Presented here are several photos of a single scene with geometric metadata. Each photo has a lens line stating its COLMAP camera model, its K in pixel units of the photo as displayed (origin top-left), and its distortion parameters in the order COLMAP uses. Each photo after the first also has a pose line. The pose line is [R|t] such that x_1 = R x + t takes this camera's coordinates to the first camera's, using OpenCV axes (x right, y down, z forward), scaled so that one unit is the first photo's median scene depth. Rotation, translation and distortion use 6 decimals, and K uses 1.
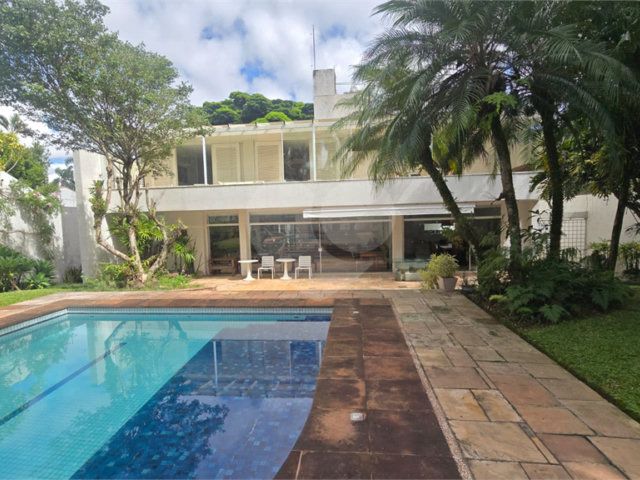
lens RADIAL K [[327.6, 0, 320.0], [0, 327.6, 240.0], [0, 0, 1]] dist [0.024178, 0.000039]
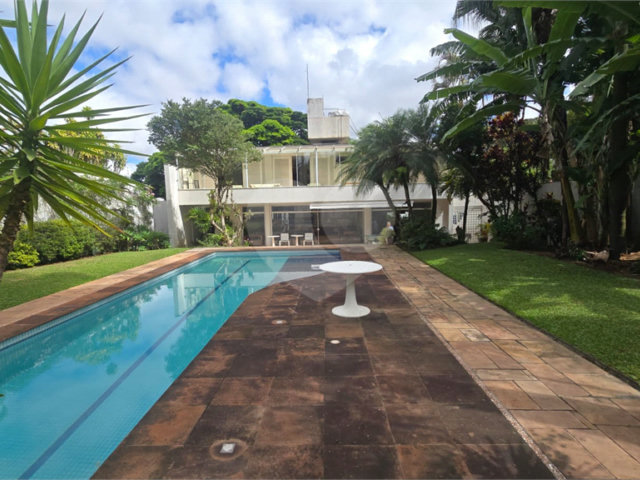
lens RADIAL K [[348.1, 0, 323.8], [0, 348.1, 238.1], [0, 0, 1]] dist [-0.002793, -0.000923]
pose [[0.994848, -0.003890, 0.101304, -0.138372], [0.001108, 0.999621, 0.027502, 0.026061], [-0.101373, -0.027248, 0.994475, -0.621132]]
